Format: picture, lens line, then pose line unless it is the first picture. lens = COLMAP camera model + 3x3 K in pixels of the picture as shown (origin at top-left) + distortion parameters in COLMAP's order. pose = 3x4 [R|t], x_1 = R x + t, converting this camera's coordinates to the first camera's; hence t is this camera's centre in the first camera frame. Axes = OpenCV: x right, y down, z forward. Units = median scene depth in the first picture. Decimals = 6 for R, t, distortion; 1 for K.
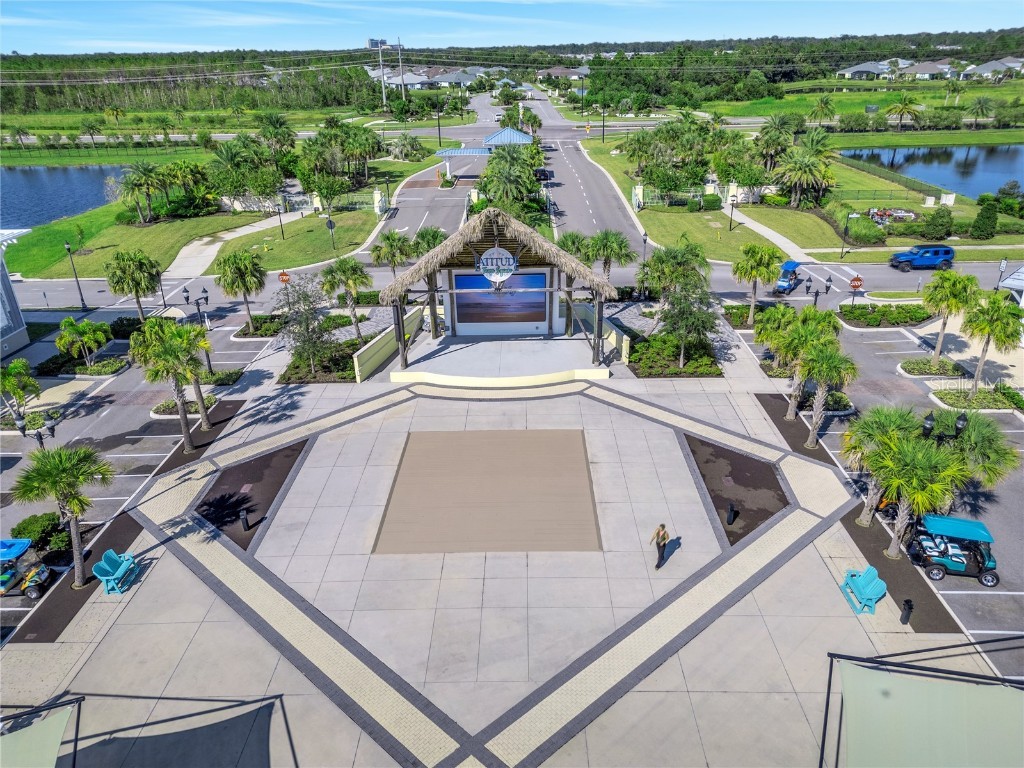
lens RADIAL K [[717.4, 0, 512.6], [0, 717.4, 378.2], [0, 0, 1]] dist [0.064438, -0.053809]
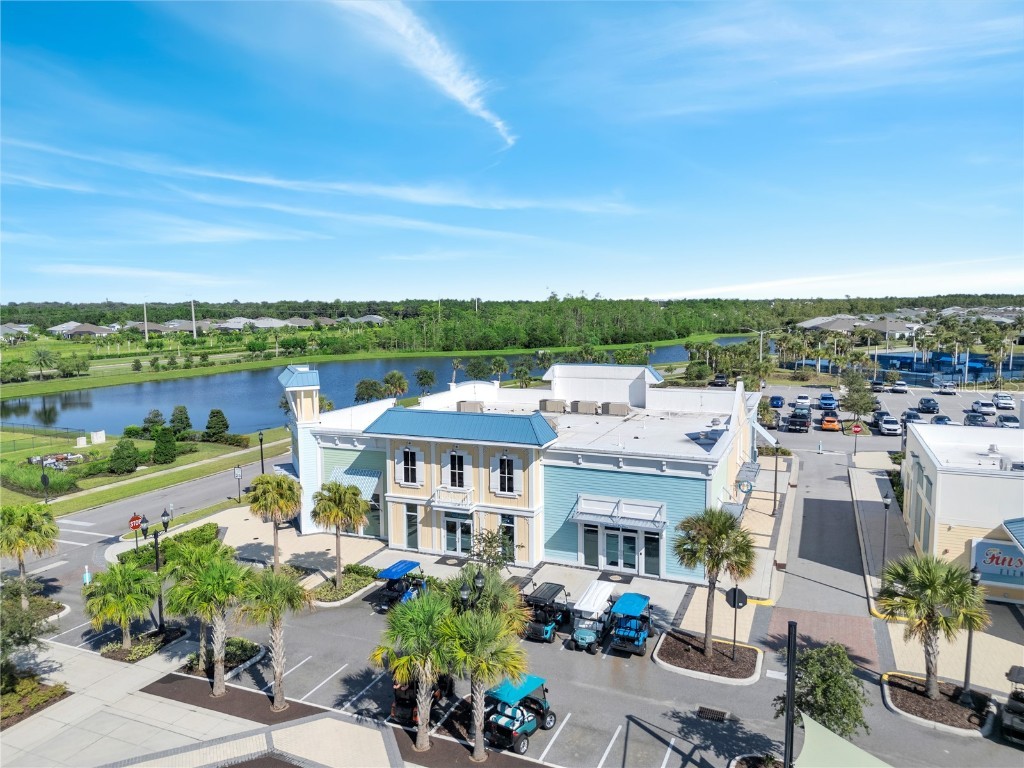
lens RADIAL K [[717.4, 0, 512.1], [0, 717.4, 387.1], [0, 0, 1]] dist [0.064438, -0.053809]
pose [[0.377183, -0.088093, 0.921939, -0.142867], [0.384831, 0.920367, -0.069499, -0.056208], [-0.842400, 0.381004, 0.381048, 0.290464]]
